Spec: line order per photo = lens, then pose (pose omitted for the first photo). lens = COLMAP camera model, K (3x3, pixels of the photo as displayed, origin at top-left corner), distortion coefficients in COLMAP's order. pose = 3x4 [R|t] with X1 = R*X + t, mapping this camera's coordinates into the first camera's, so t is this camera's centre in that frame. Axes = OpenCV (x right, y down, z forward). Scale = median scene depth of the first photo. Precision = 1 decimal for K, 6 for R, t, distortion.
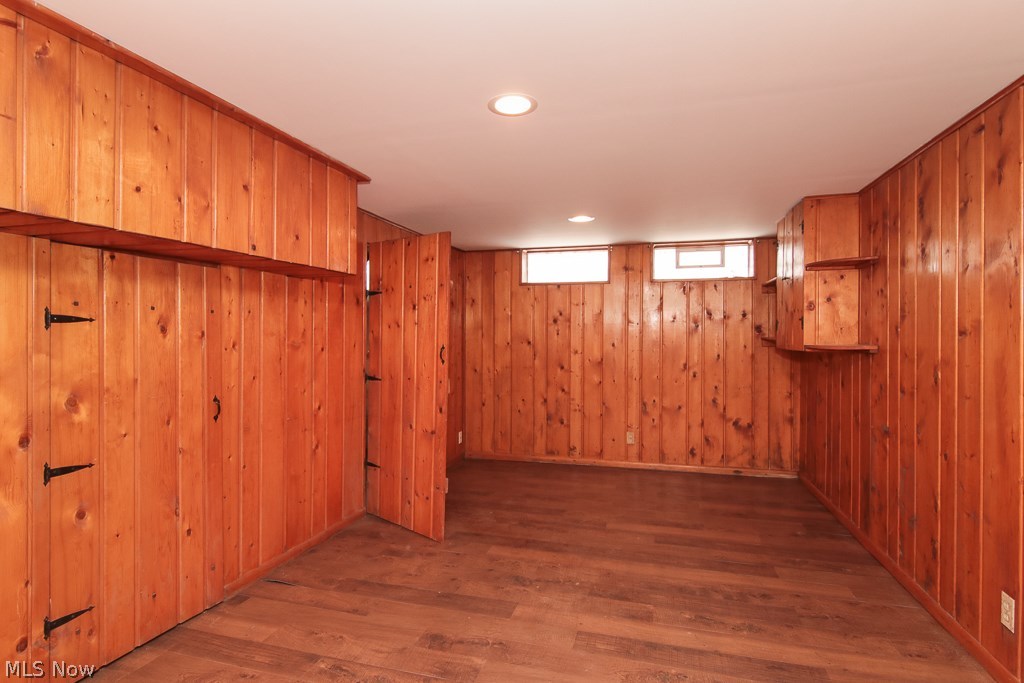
lens RADIAL K [[526.4, 0, 509.1], [0, 526.4, 335.8], [0, 0, 1]] dist [0.015937, -0.010003]
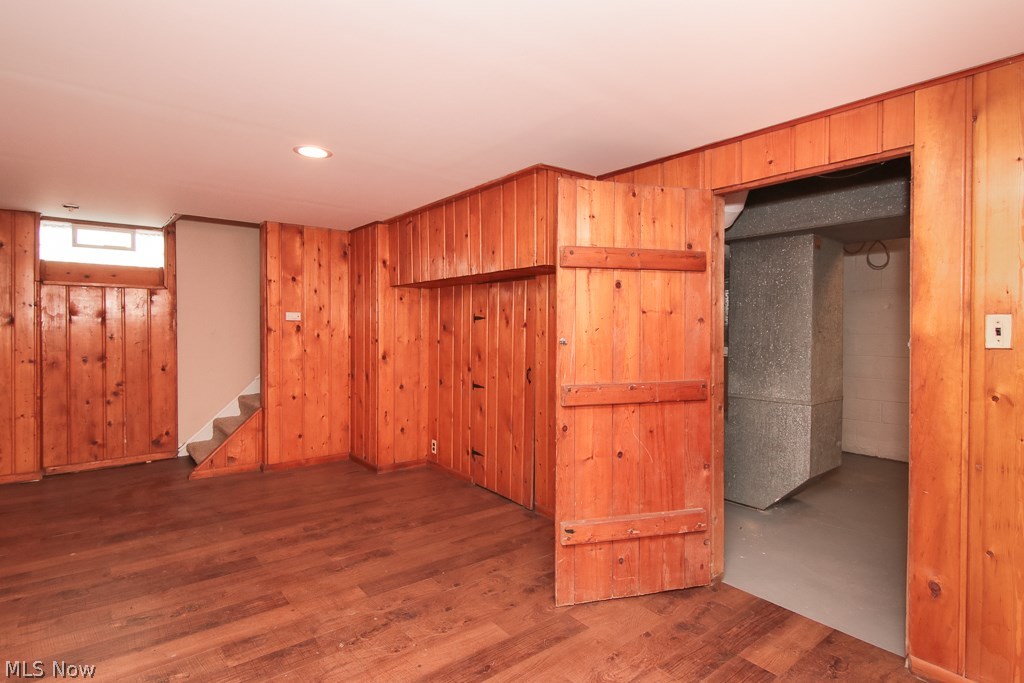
lens RADIAL K [[526.4, 0, 506.2], [0, 526.4, 335.0], [0, 0, 1]] dist [0.015937, -0.010003]
pose [[-0.578781, 0.004588, -0.815470, 0.676507], [-0.011940, 0.999829, 0.014099, 0.003997], [0.815395, 0.017897, -0.578628, 1.791805]]
